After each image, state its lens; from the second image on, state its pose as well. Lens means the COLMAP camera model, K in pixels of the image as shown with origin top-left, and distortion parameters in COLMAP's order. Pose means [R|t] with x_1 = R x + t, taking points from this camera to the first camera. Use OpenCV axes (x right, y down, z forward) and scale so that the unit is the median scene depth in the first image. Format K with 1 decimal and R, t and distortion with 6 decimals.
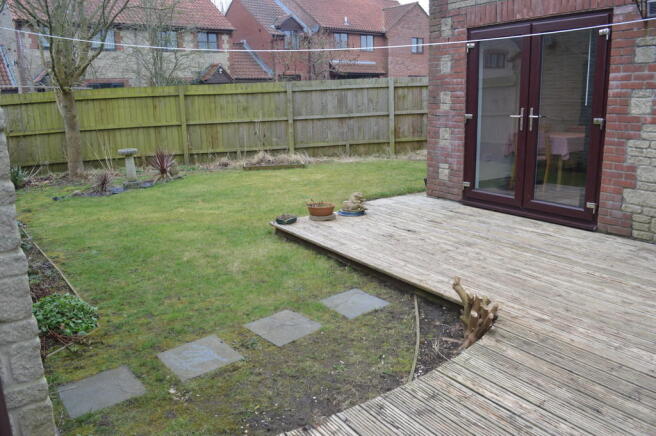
lens RADIAL K [[525.2, 0, 327.7], [0, 525.2, 218.1], [0, 0, 1]] dist [-0.089518, 0.002391]
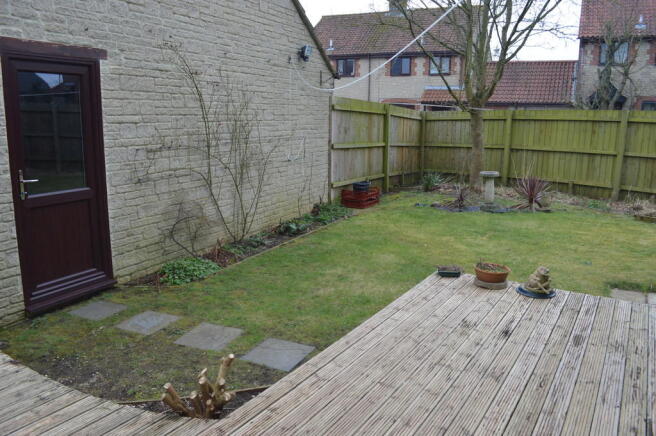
lens RADIAL K [[525.2, 0, 327.4], [0, 525.2, 218.7], [0, 0, 1]] dist [-0.089518, 0.002391]
pose [[0.423370, 0.205917, -0.882245, 0.363745], [-0.223552, 0.967458, 0.118528, -0.086897], [0.877942, 0.147047, 0.455626, 0.251866]]
